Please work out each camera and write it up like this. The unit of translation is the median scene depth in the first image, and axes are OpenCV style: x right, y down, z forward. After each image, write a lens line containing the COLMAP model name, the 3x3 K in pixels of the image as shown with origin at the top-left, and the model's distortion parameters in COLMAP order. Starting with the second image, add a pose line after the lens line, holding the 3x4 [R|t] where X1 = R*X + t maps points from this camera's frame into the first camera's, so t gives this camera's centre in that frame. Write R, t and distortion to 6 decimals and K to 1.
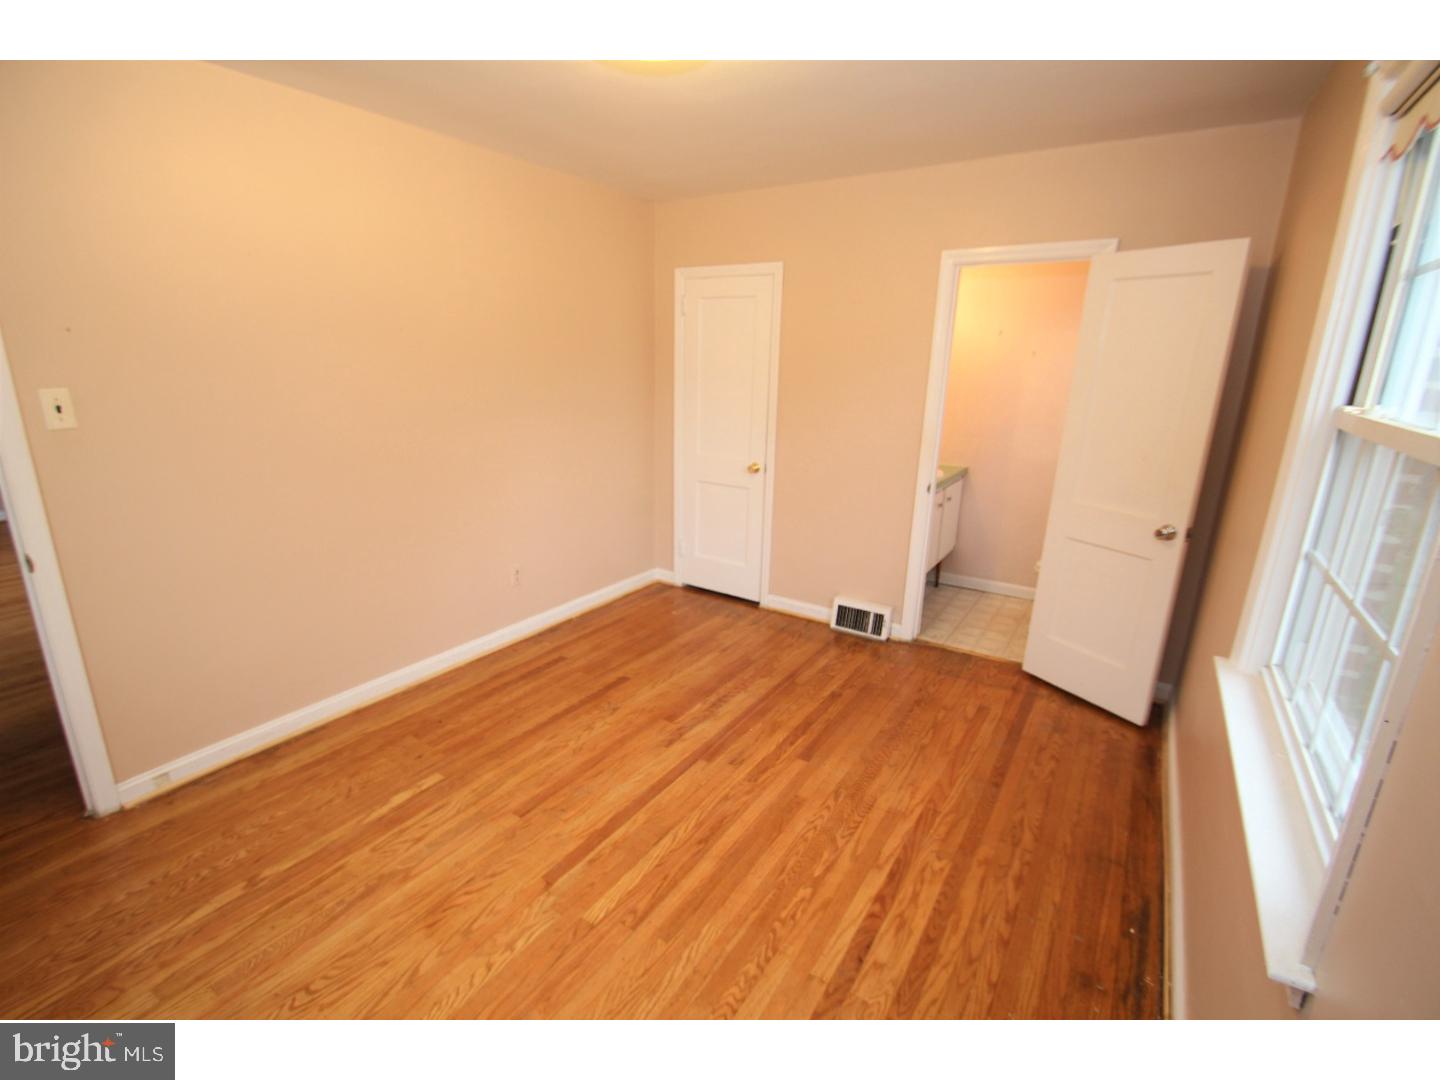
lens RADIAL K [[667.9, 0, 703.6], [0, 667.9, 548.6], [0, 0, 1]] dist [0.008711, -0.015158]
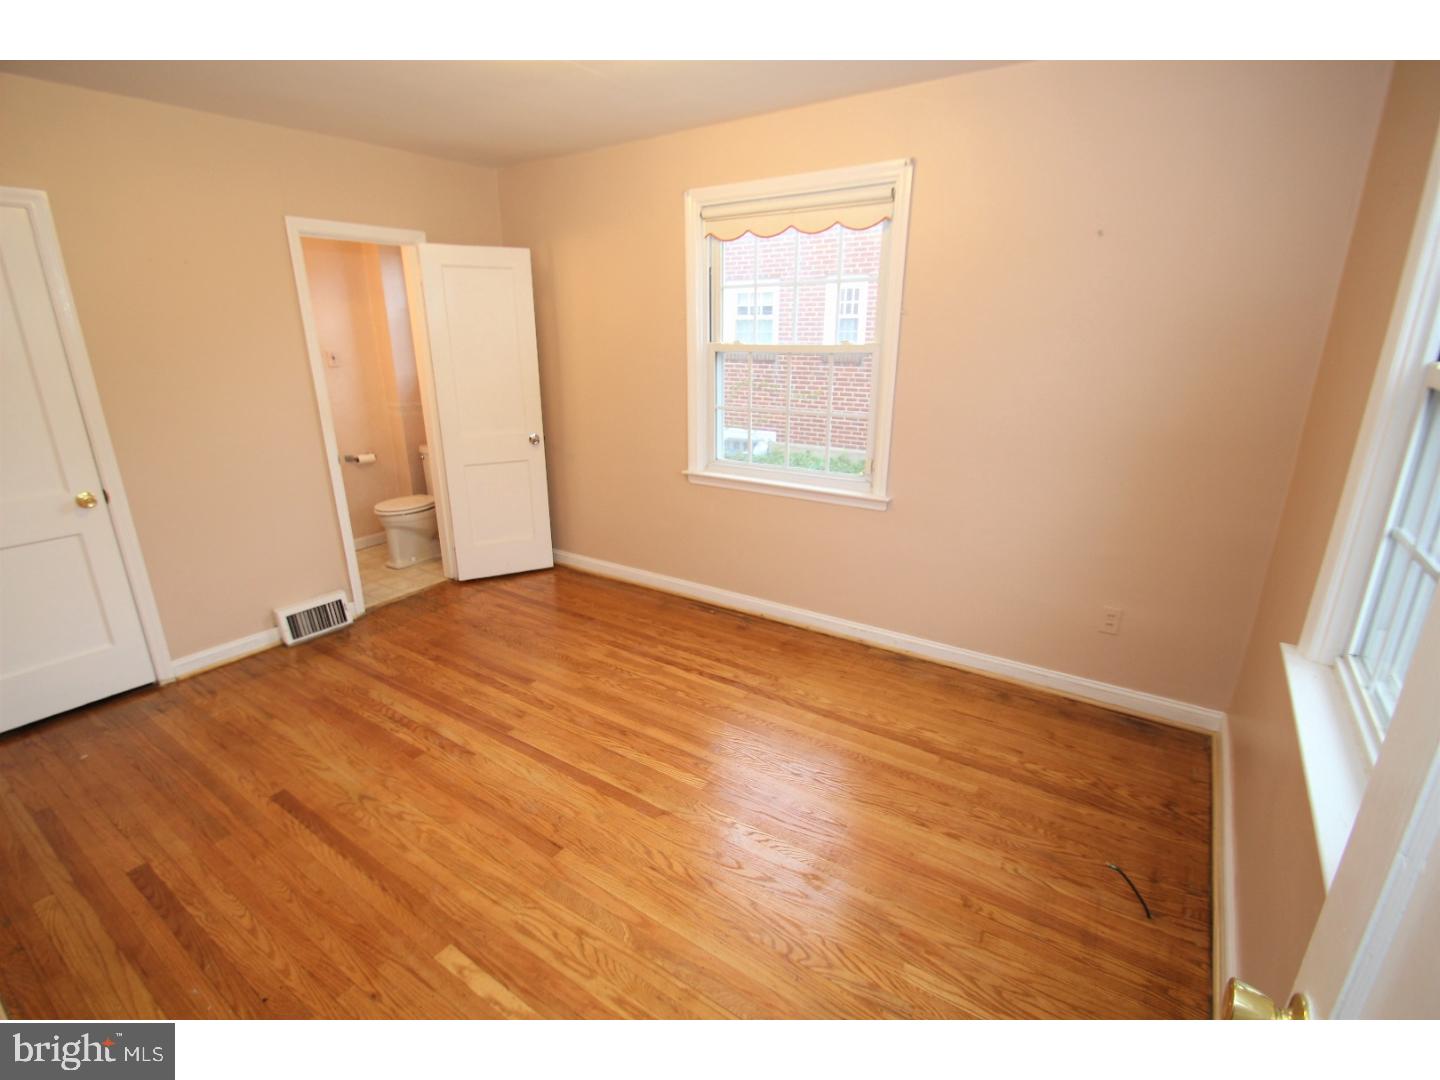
lens RADIAL K [[667.9, 0, 703.6], [0, 667.9, 548.6], [0, 0, 1]] dist [0.008711, -0.015158]
pose [[0.022925, -0.327483, 0.944579, -0.854360], [0.285414, 0.907649, 0.307752, -0.161943], [-0.958130, 0.262541, 0.114276, 0.527182]]
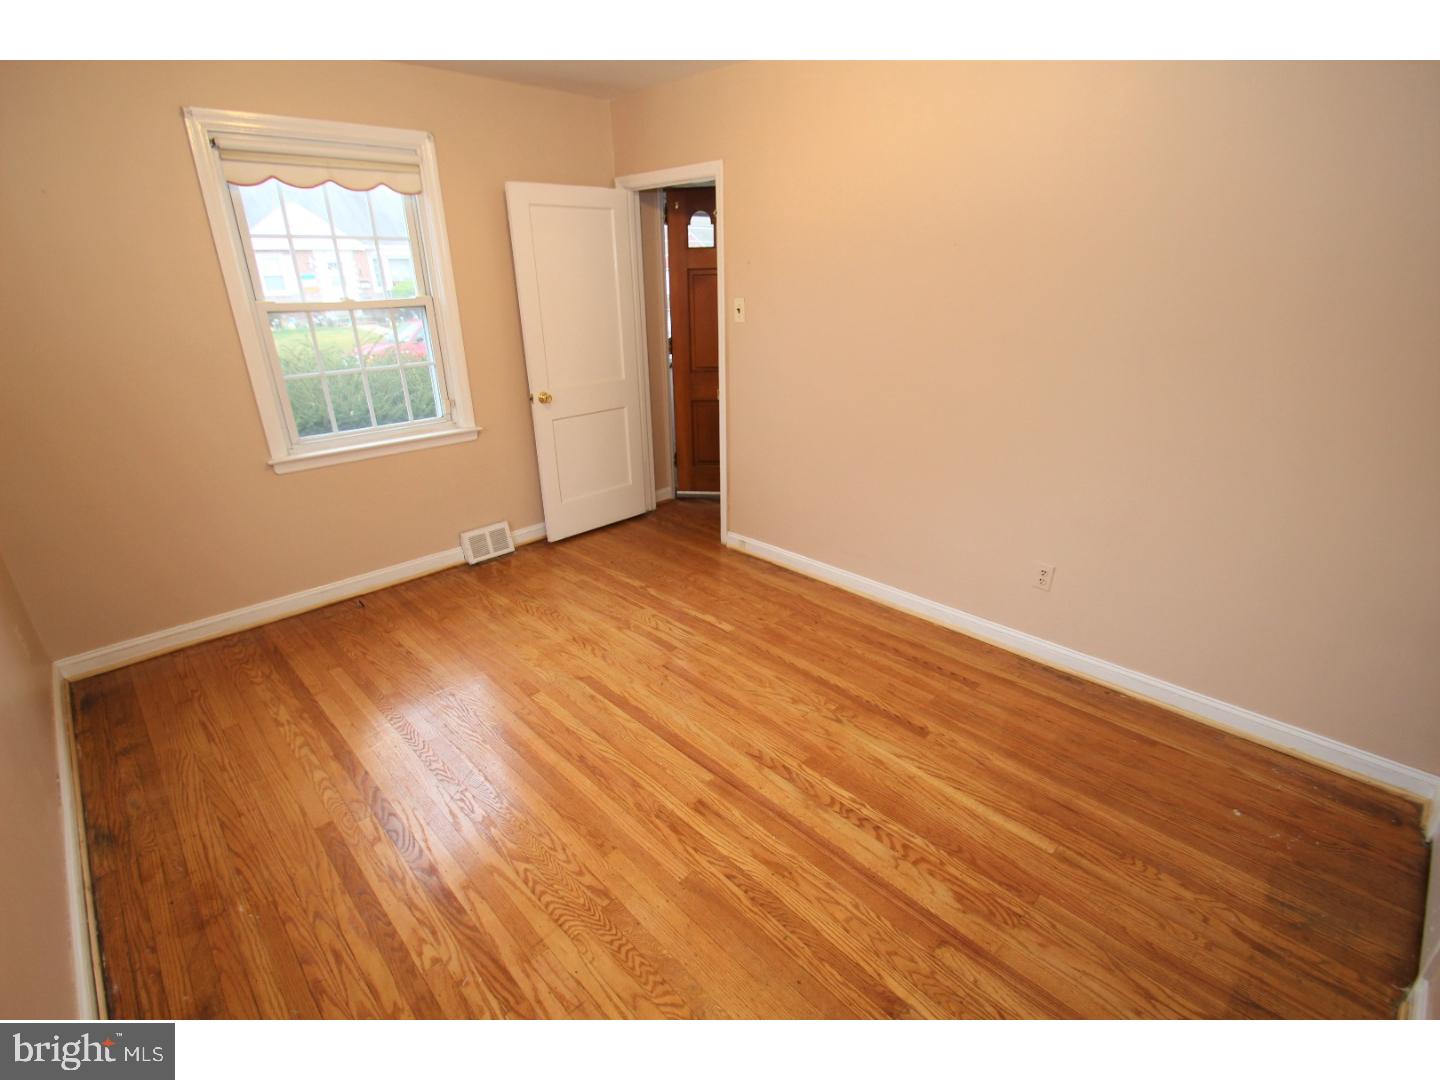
lens RADIAL K [[667.9, 0, 703.6], [0, 667.9, 548.6], [0, 0, 1]] dist [0.008711, -0.015158]
pose [[-0.226697, 0.356015, -0.906566, 0.649609], [-0.256085, 0.876261, 0.408151, -0.268154], [0.939696, 0.324684, -0.107476, 0.981993]]
